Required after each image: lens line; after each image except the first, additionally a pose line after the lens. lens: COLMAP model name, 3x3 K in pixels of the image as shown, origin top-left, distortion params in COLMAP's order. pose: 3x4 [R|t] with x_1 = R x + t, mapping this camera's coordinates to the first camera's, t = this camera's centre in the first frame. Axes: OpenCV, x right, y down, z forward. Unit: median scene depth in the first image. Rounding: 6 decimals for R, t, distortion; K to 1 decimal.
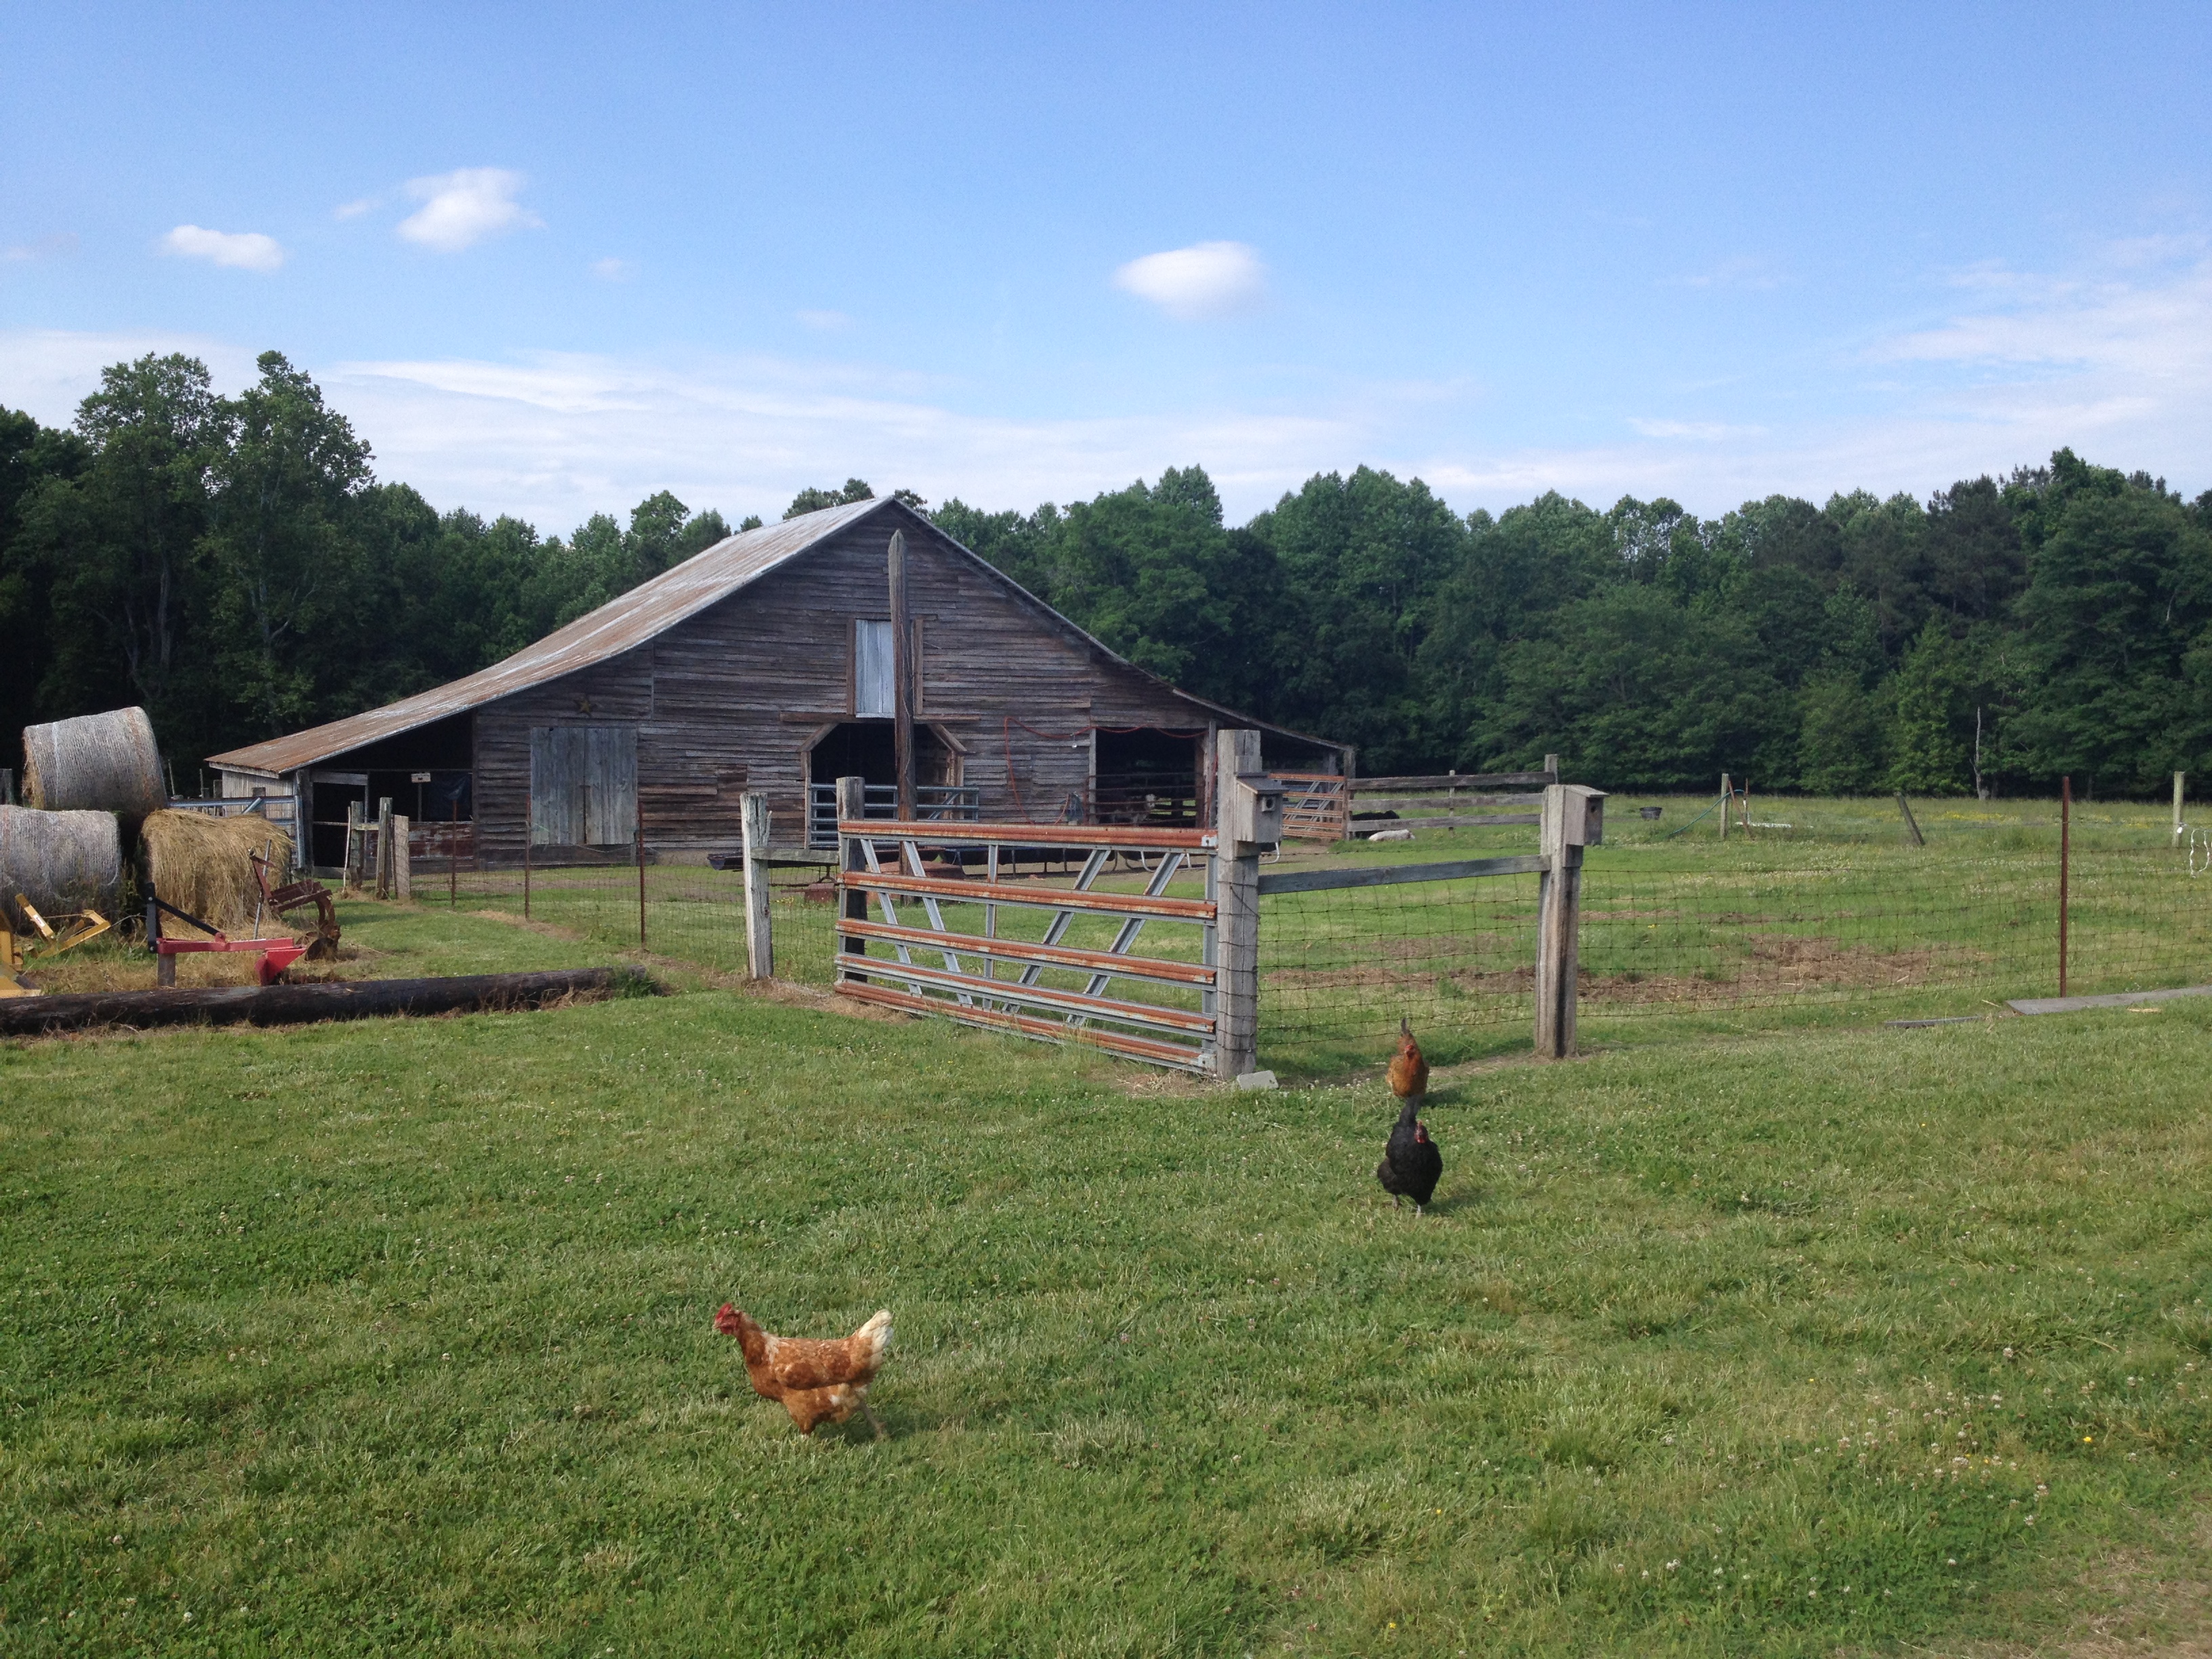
lens RADIAL K [[2219.6, 0, 1105.7], [0, 2219.6, 838.6], [0, 0, 1]] dist [0.137847, 0.000000]
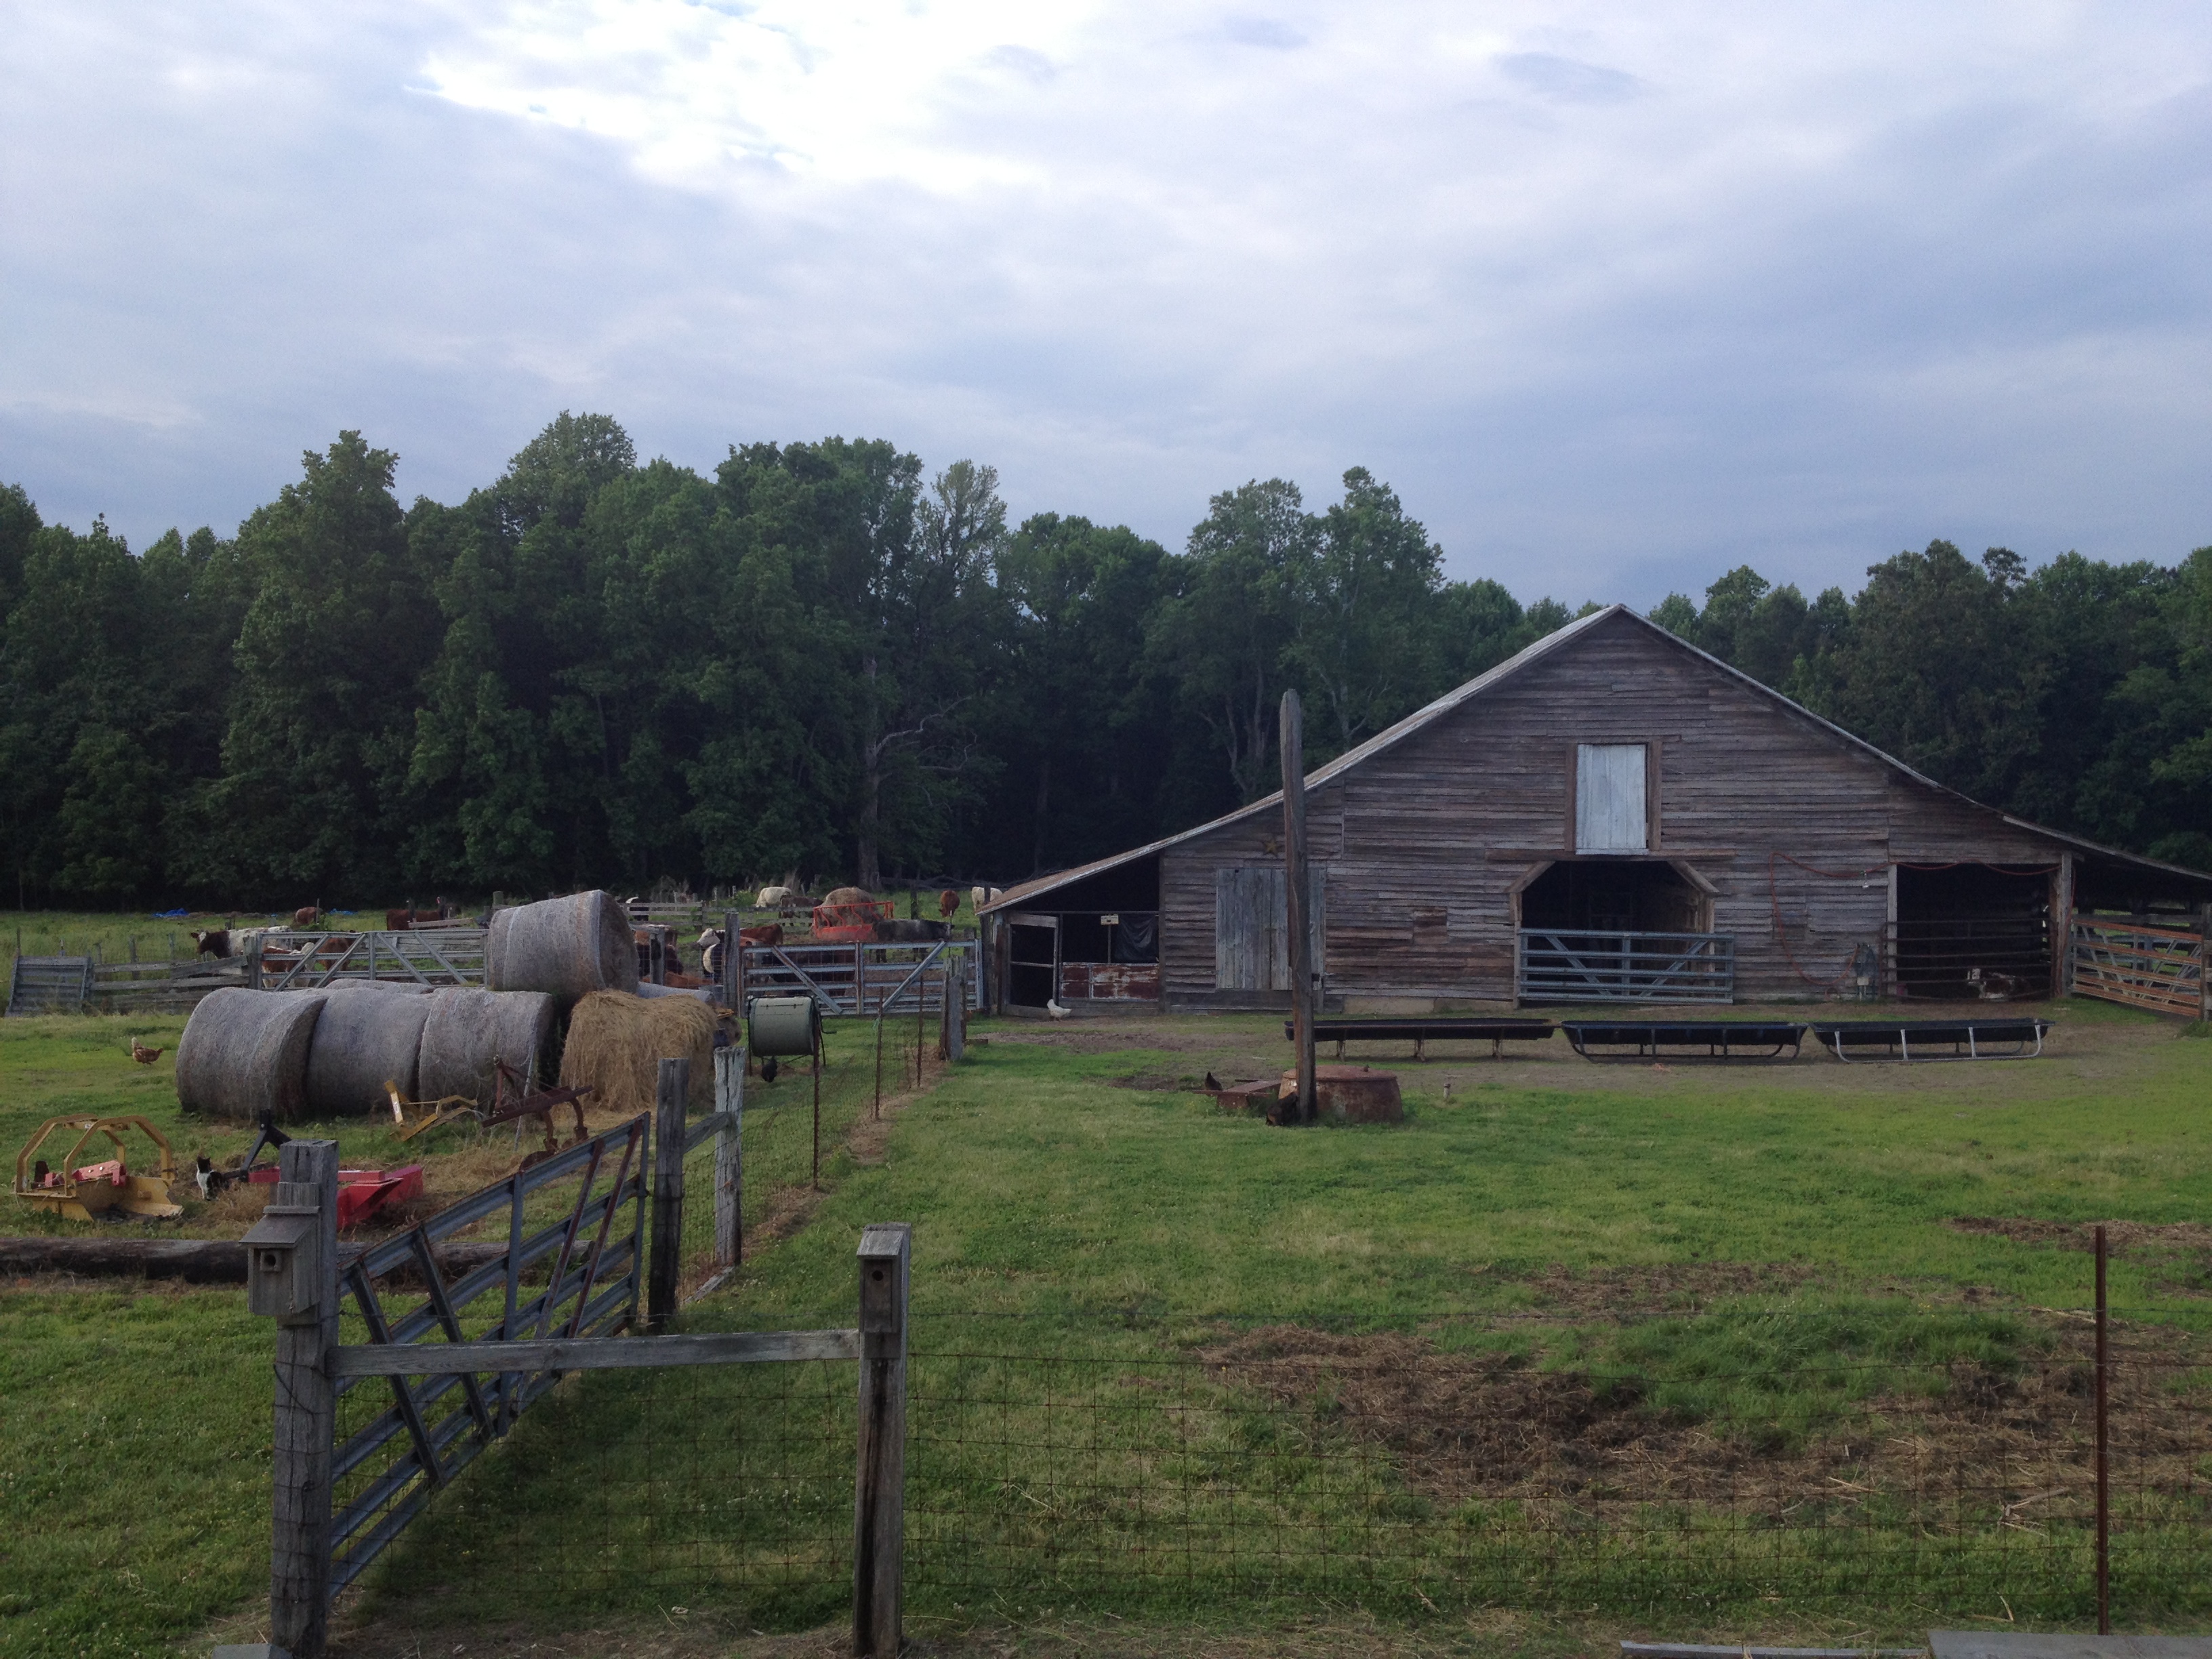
lens RADIAL K [[2219.6, 0, 1098.8], [0, 2219.6, 834.5], [0, 0, 1]] dist [0.137847, 0.000000]
pose [[0.856858, 0.000781, -0.515551, 0.179327], [-0.016766, 0.999512, -0.026352, -0.034642], [0.515279, 0.031223, 0.856453, 0.131752]]
